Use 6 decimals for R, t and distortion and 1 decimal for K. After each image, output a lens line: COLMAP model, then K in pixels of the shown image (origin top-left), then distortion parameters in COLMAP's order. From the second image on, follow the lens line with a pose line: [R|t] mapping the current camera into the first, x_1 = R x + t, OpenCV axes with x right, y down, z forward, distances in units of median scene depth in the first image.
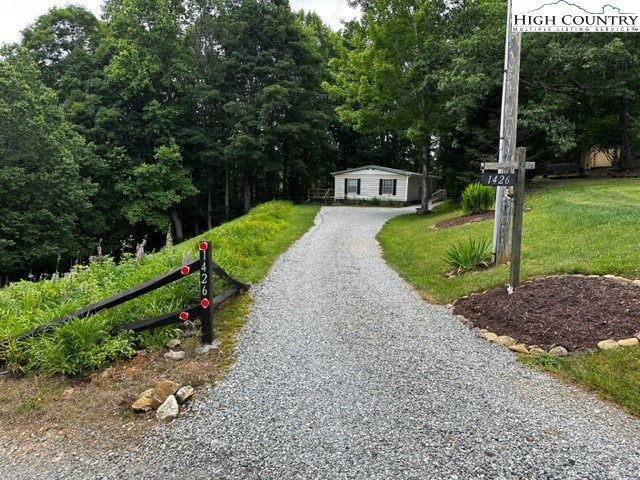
lens RADIAL K [[462.5, 0, 320.1], [0, 462.5, 243.3], [0, 0, 1]] dist [0.001987, -0.002756]
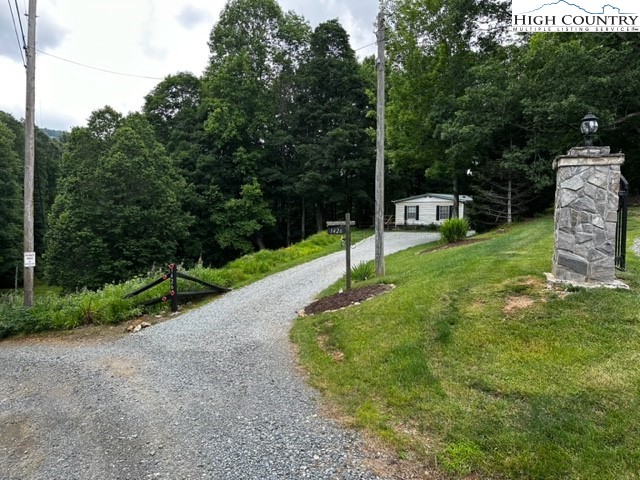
lens RADIAL K [[441.5, 0, 313.7], [0, 441.5, 238.3], [0, 0, 1]] dist [0.113568, -0.174032]
pose [[0.975922, -0.008071, -0.217969, 0.081478], [-0.004719, 0.998300, -0.058094, -0.000644], [0.218067, 0.057724, 0.974225, -0.086855]]
